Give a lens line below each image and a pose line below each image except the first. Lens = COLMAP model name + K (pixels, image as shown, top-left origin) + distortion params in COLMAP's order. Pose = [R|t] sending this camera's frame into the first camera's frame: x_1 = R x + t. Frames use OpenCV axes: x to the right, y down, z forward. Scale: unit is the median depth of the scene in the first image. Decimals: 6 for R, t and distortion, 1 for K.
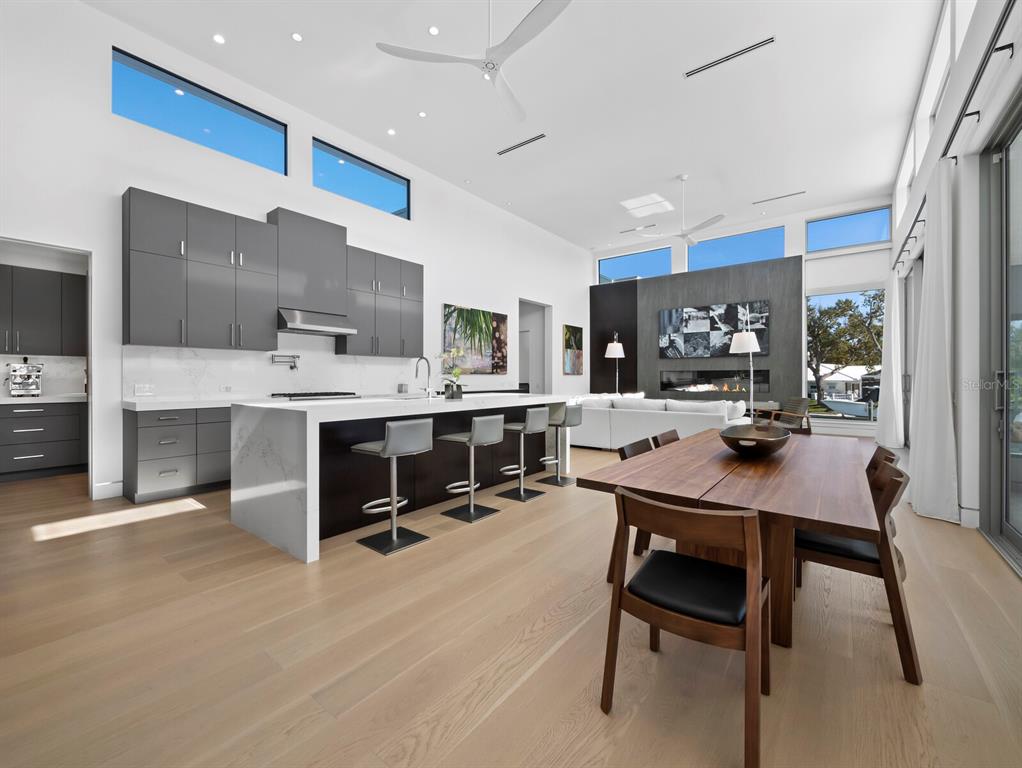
lens RADIAL K [[421.6, 0, 507.7], [0, 421.6, 377.7], [0, 0, 1]] dist [-0.000131, -0.000290]
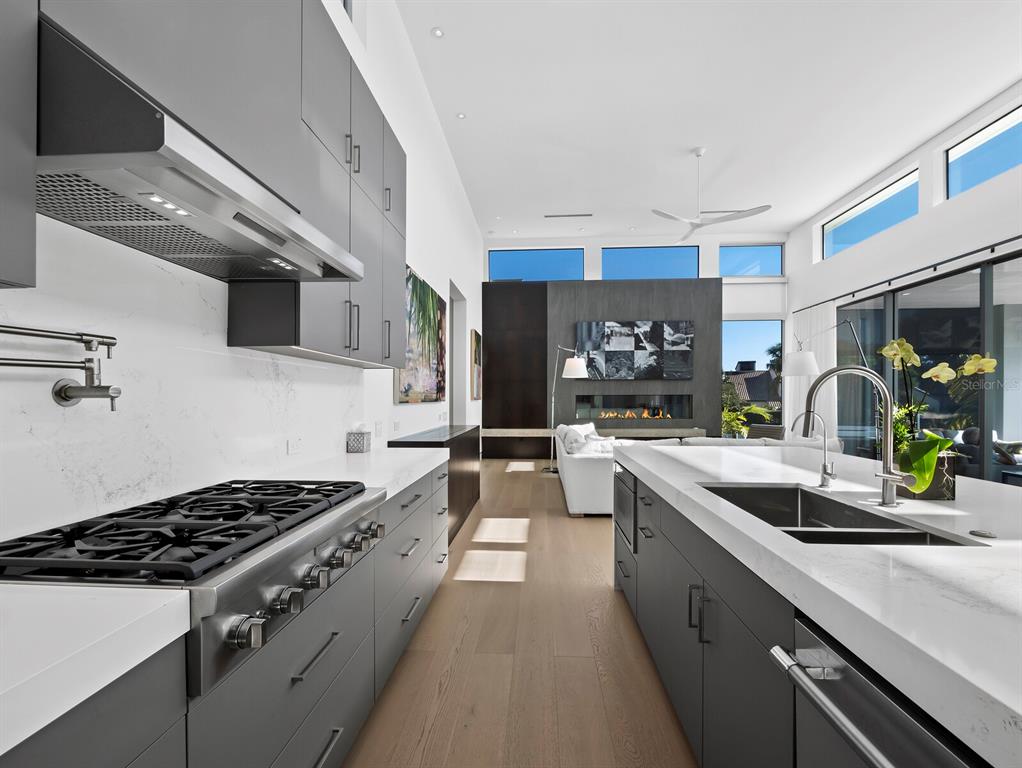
lens RADIAL K [[440.3, 0, 513.4], [0, 440.3, 397.3], [0, 0, 1]] dist [-0.000835, 0.000061]
pose [[0.824742, -0.001270, 0.565507, -0.249992], [0.002246, 0.999997, -0.001030, -0.011791], [-0.565504, 0.002120, 0.824743, 0.387416]]
